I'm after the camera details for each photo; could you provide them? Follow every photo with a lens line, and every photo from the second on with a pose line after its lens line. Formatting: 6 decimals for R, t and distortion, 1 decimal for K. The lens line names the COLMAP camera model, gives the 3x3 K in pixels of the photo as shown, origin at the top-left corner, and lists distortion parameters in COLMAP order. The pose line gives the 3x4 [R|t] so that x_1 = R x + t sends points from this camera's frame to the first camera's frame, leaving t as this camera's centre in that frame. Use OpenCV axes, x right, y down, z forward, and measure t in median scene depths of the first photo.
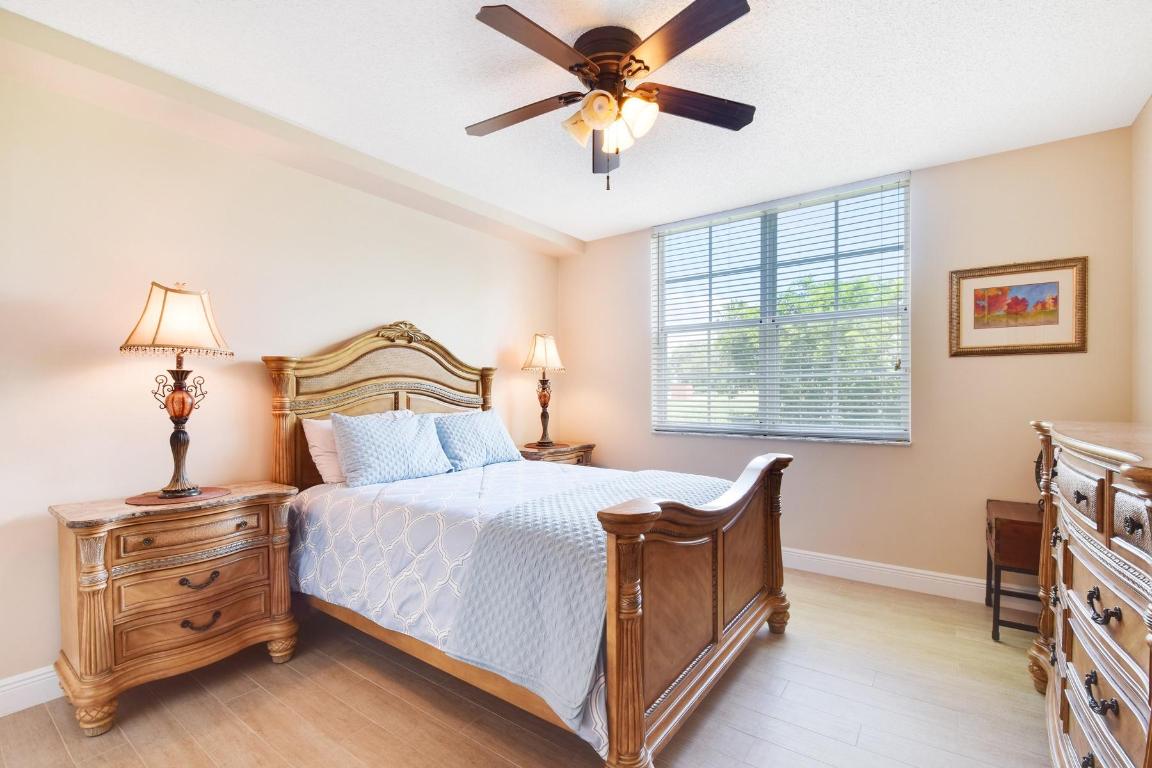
lens RADIAL K [[498.5, 0, 593.2], [0, 498.5, 387.1], [0, 0, 1]] dist [0.001378, 0.000310]
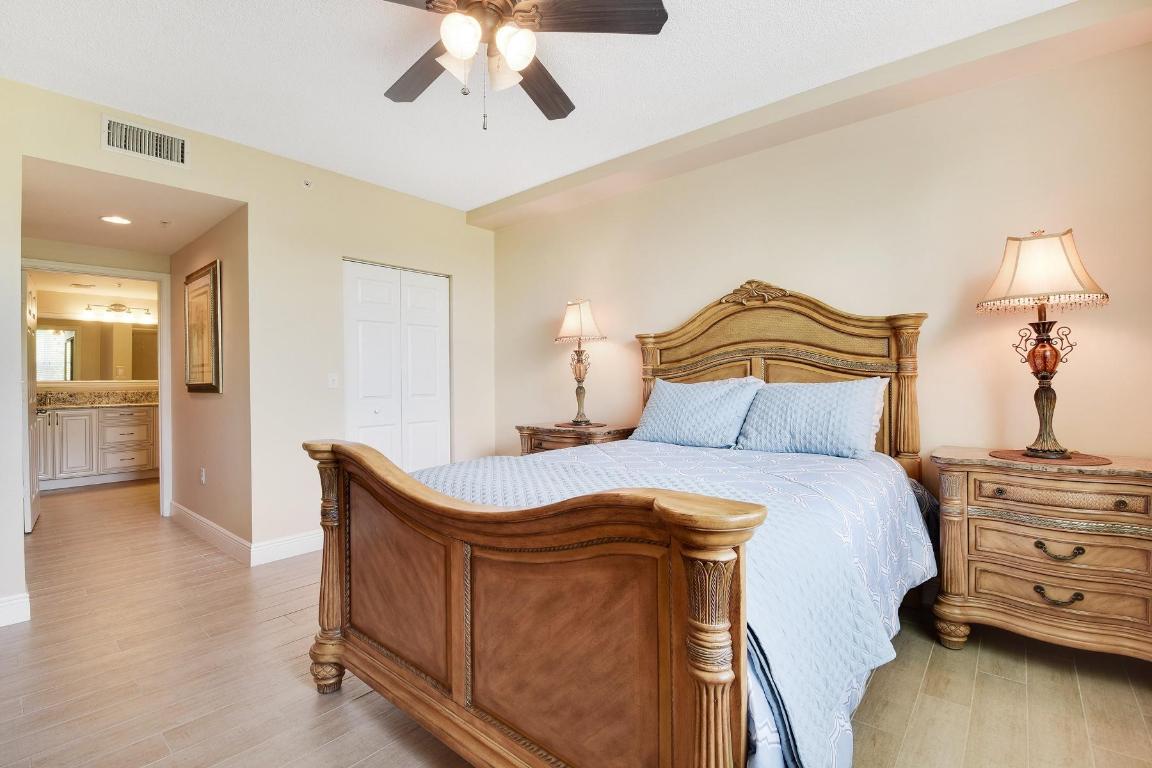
lens RADIAL K [[498.5, 0, 593.2], [0, 498.5, 387.1], [0, 0, 1]] dist [0.001378, 0.000310]
pose [[-0.080811, 0.052703, -0.995335, 0.483806], [0.048554, 0.997624, 0.048882, 0.003685], [0.995546, -0.044378, -0.083178, 0.655108]]
